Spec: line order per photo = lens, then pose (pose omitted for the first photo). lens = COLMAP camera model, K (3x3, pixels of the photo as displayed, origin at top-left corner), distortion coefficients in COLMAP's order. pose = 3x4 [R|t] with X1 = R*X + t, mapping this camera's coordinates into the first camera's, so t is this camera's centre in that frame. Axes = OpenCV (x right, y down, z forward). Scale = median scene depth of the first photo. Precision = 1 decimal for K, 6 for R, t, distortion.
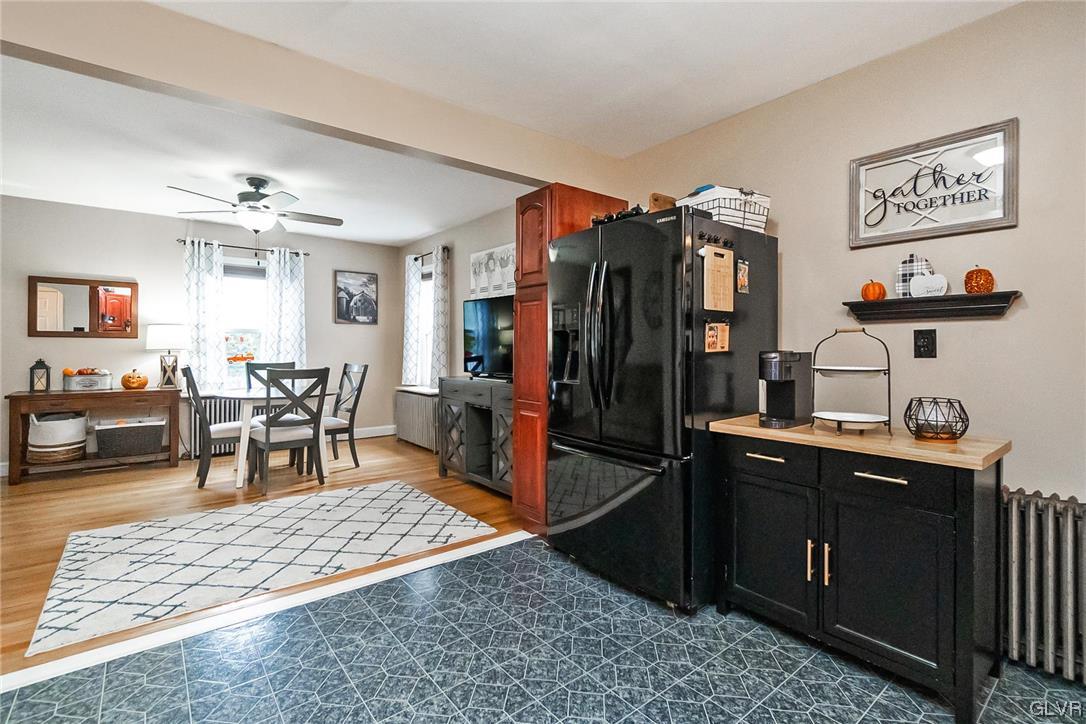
lens RADIAL K [[493.4, 0, 528.5], [0, 493.4, 348.5], [0, 0, 1]] dist [-0.003332, -0.000273]
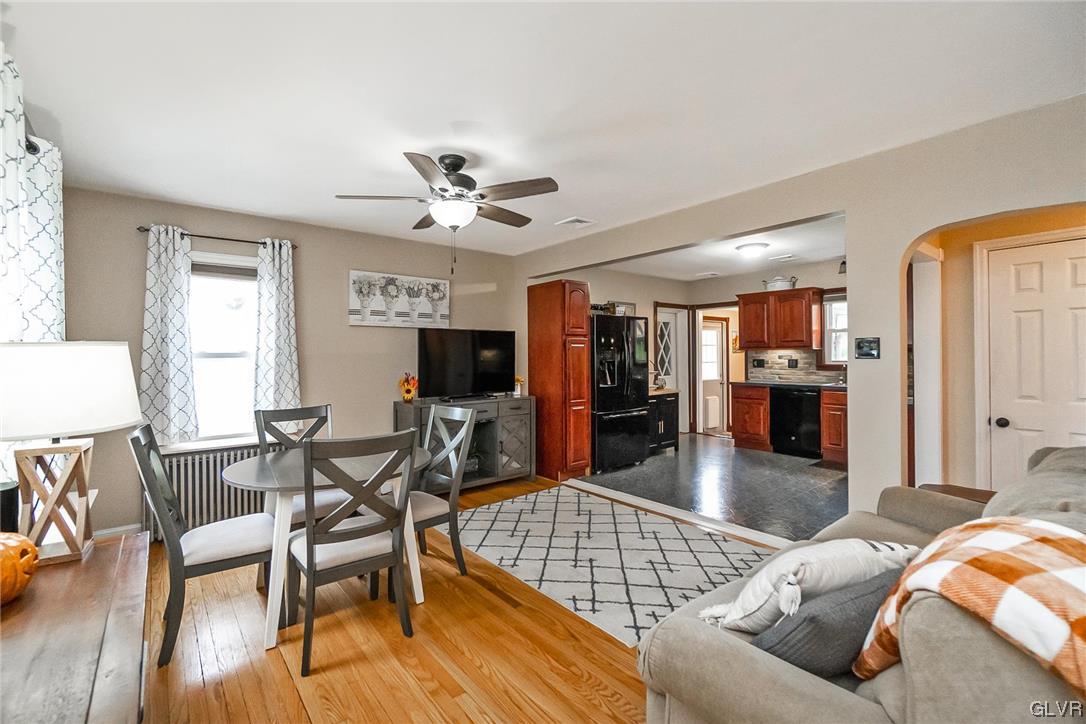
lens RADIAL K [[471.7, 0, 533.8], [0, 471.7, 354.4], [0, 0, 1]] dist [-0.000691, -0.000045]
pose [[-0.017733, -0.001244, 0.999842, -1.090719], [0.012365, 0.999922, 0.001464, -0.039908], [-0.999766, 0.012389, -0.017716, 0.772053]]
